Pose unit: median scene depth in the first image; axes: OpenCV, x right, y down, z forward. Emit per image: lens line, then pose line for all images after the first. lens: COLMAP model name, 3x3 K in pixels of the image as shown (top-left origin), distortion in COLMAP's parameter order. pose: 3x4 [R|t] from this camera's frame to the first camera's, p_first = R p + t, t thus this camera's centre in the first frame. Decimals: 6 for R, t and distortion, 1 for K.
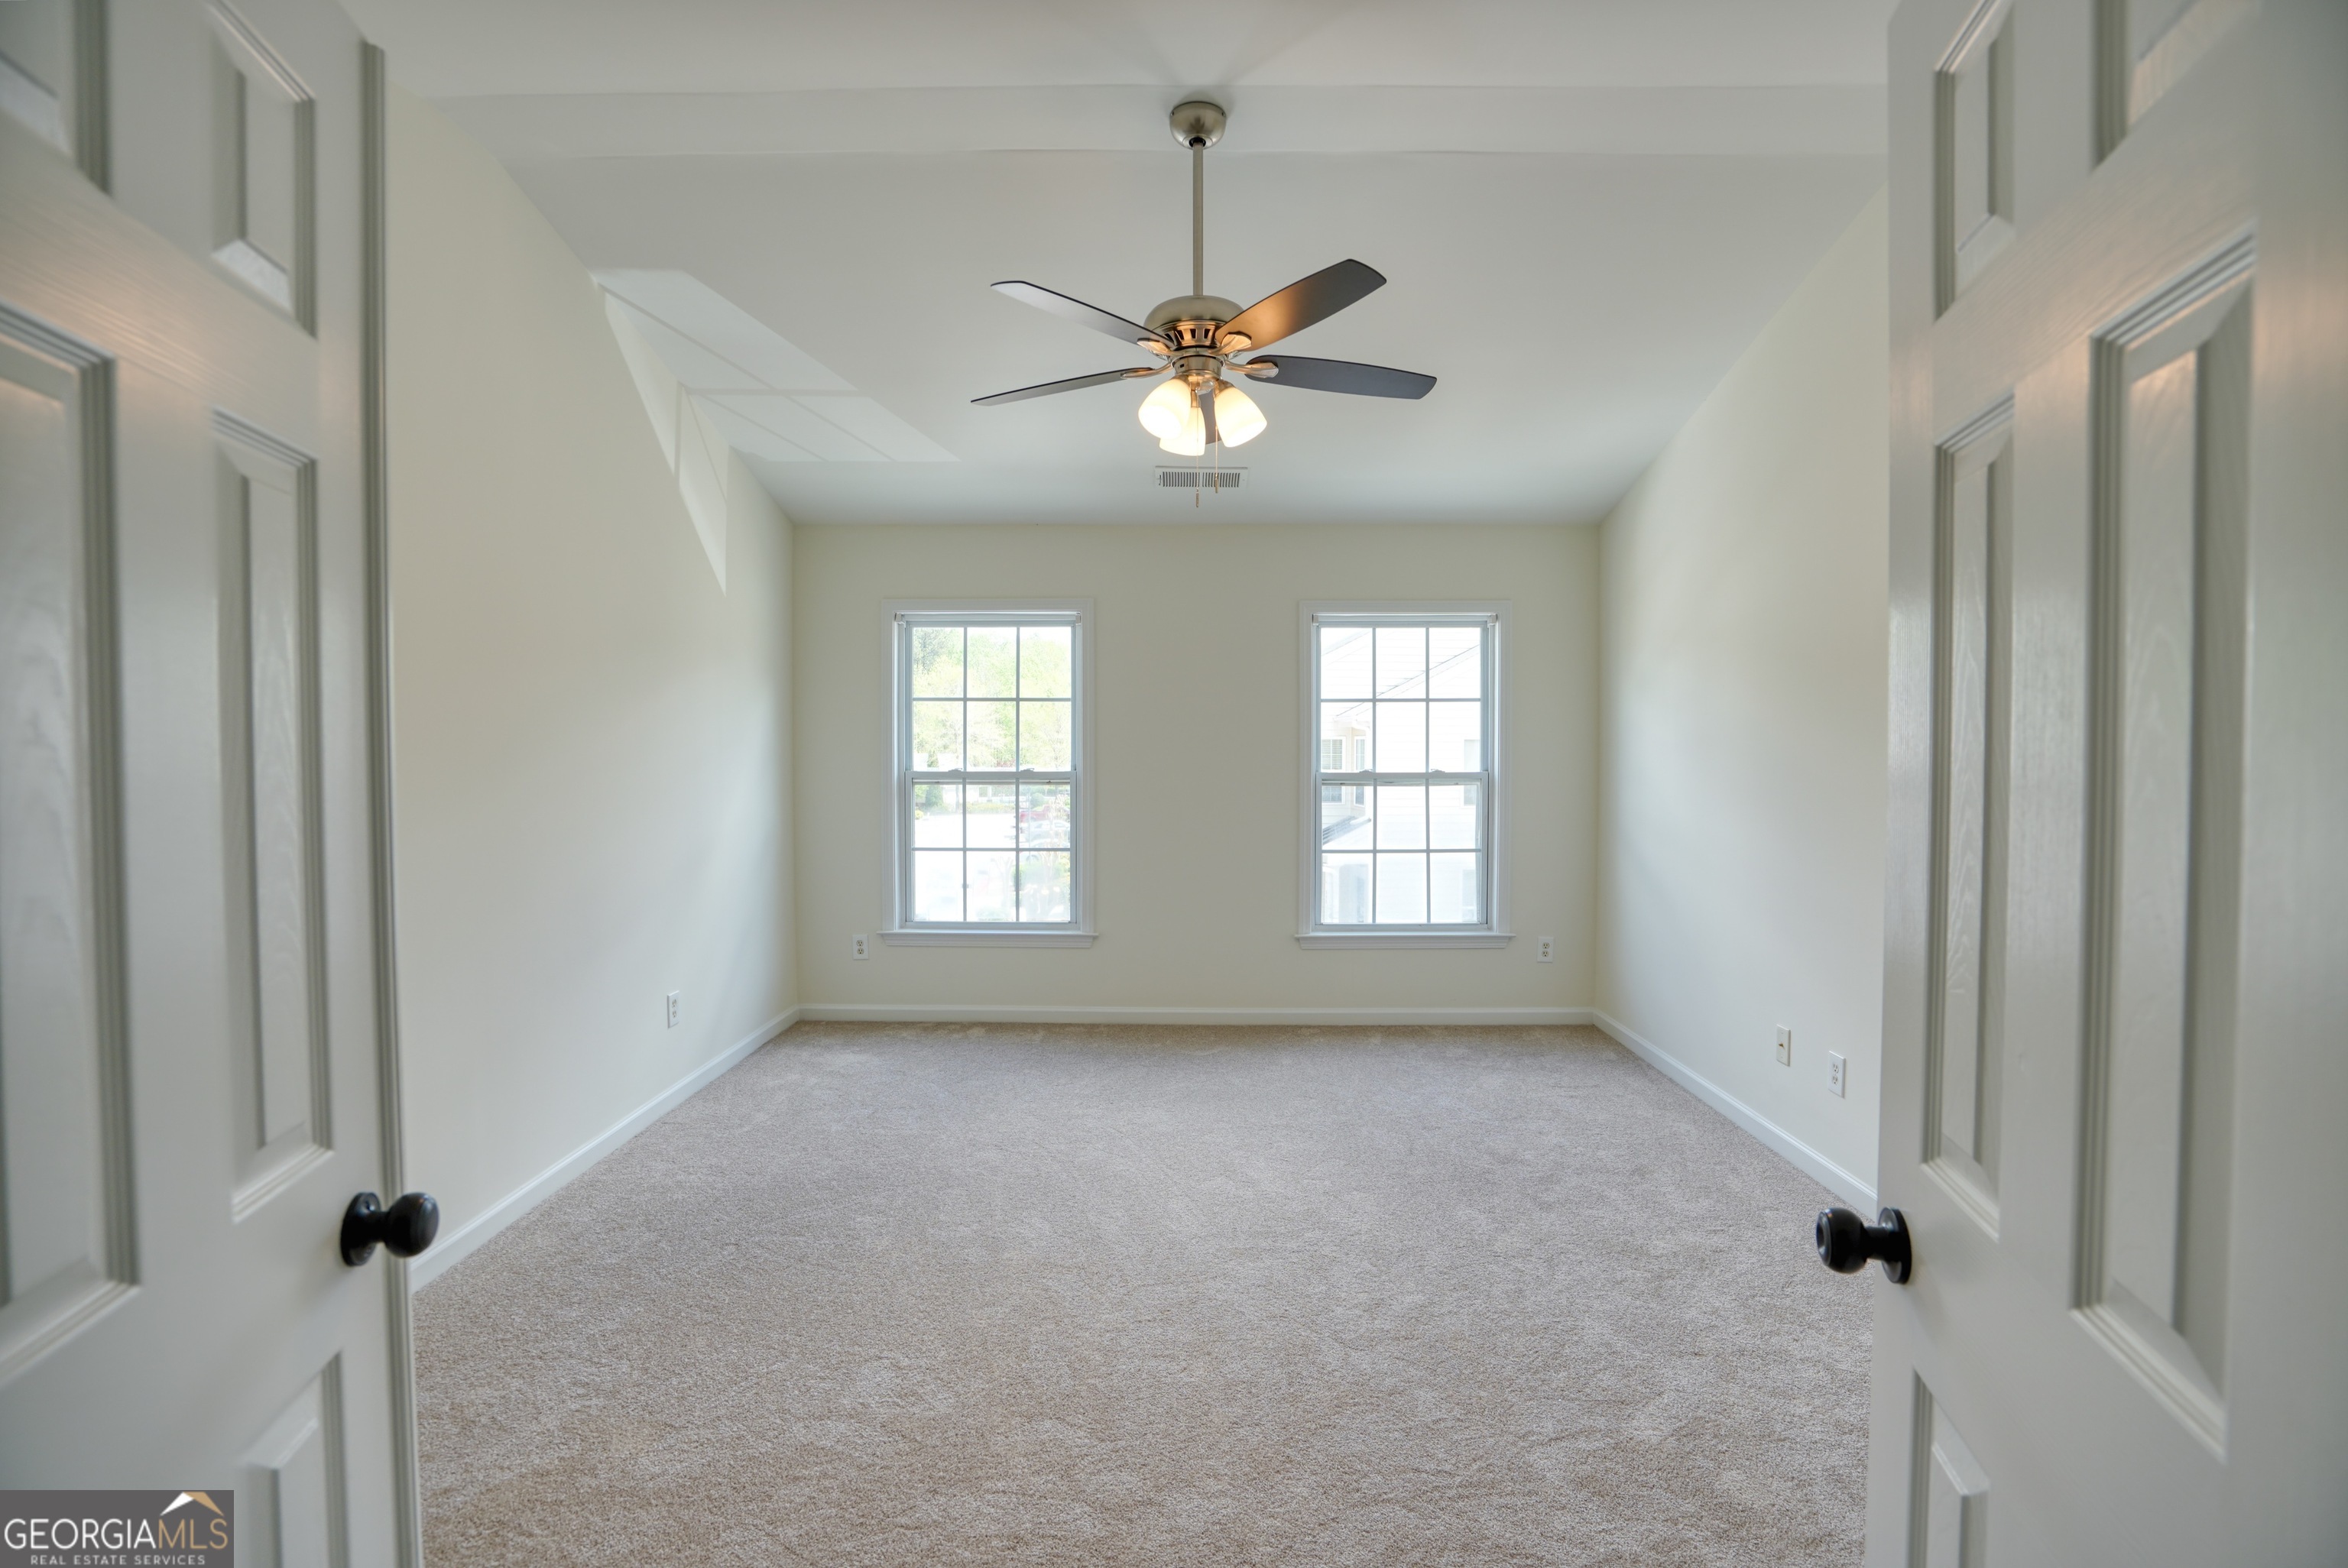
lens RADIAL K [[1083.1, 0, 1169.9], [0, 1083.1, 777.5], [0, 0, 1]] dist [-0.064765, 0.028443]
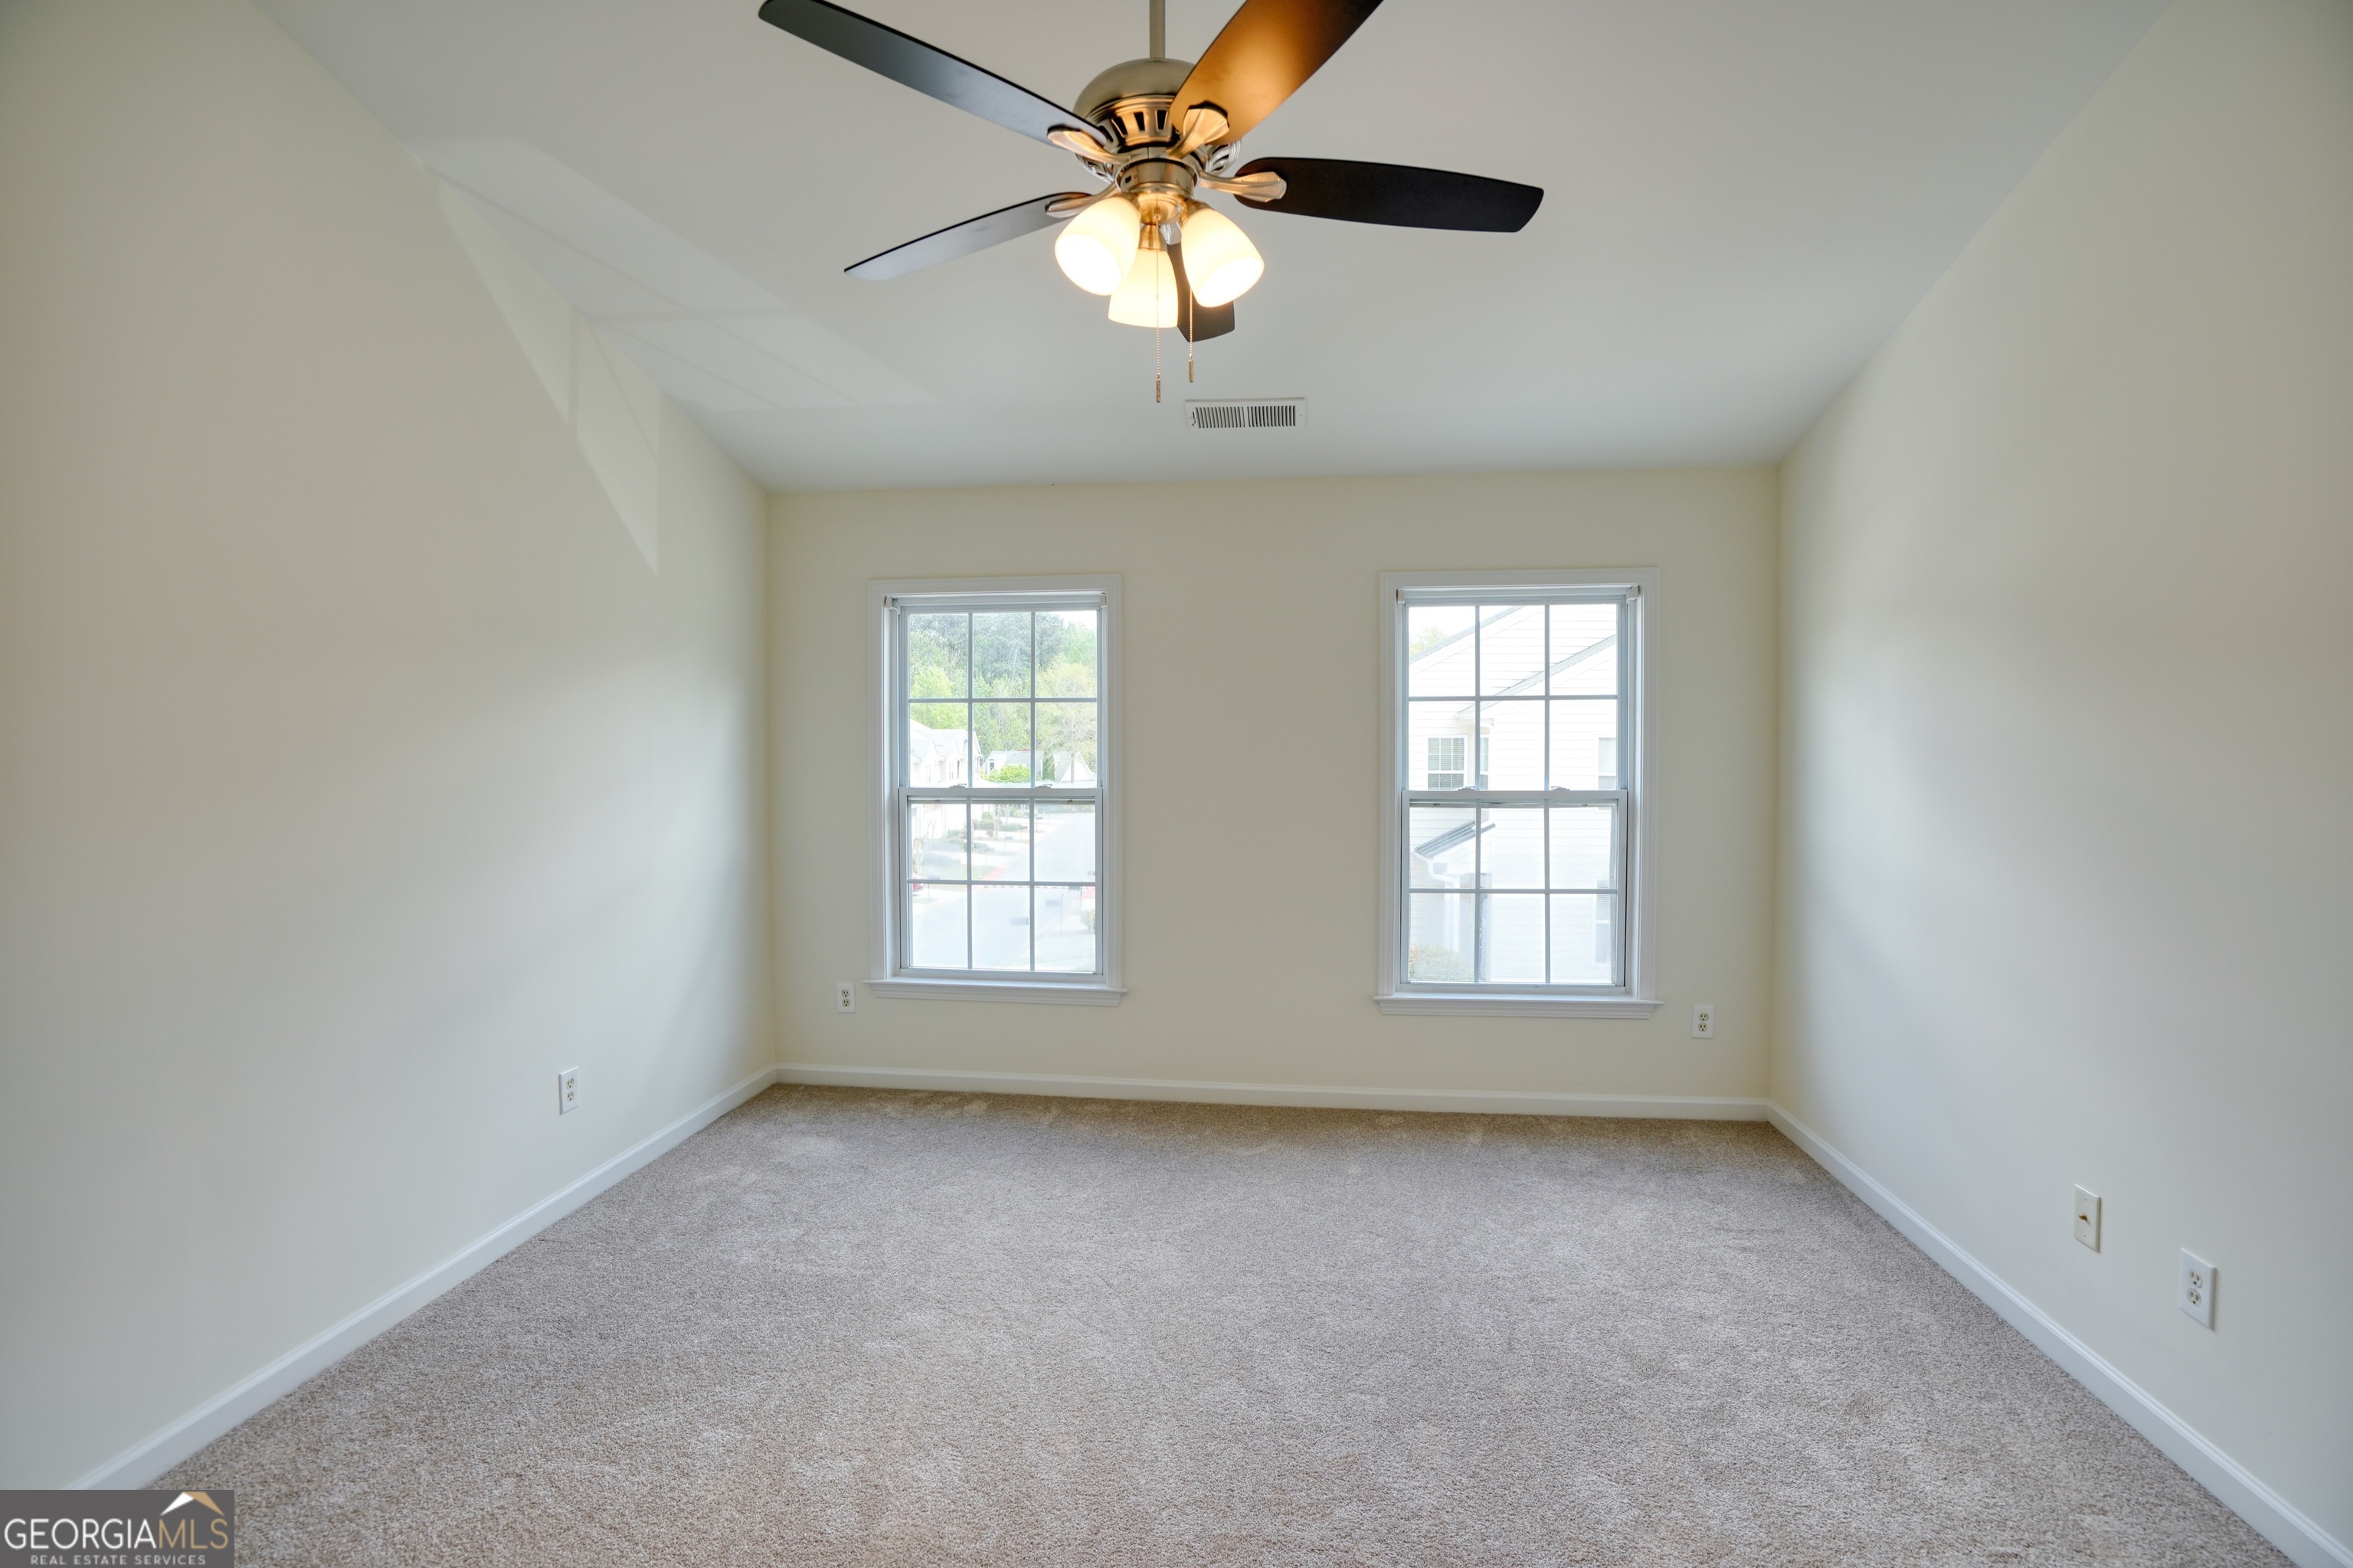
lens RADIAL K [[1076.3, 0, 1177.2], [0, 1076.3, 778.4], [0, 0, 1]] dist [-0.052968, 0.019387]
pose [[0.993869, 0.002098, -0.110548, 0.061459], [-0.001572, 0.999987, 0.004846, -0.017804], [0.110556, -0.004643, 0.993859, 0.211799]]
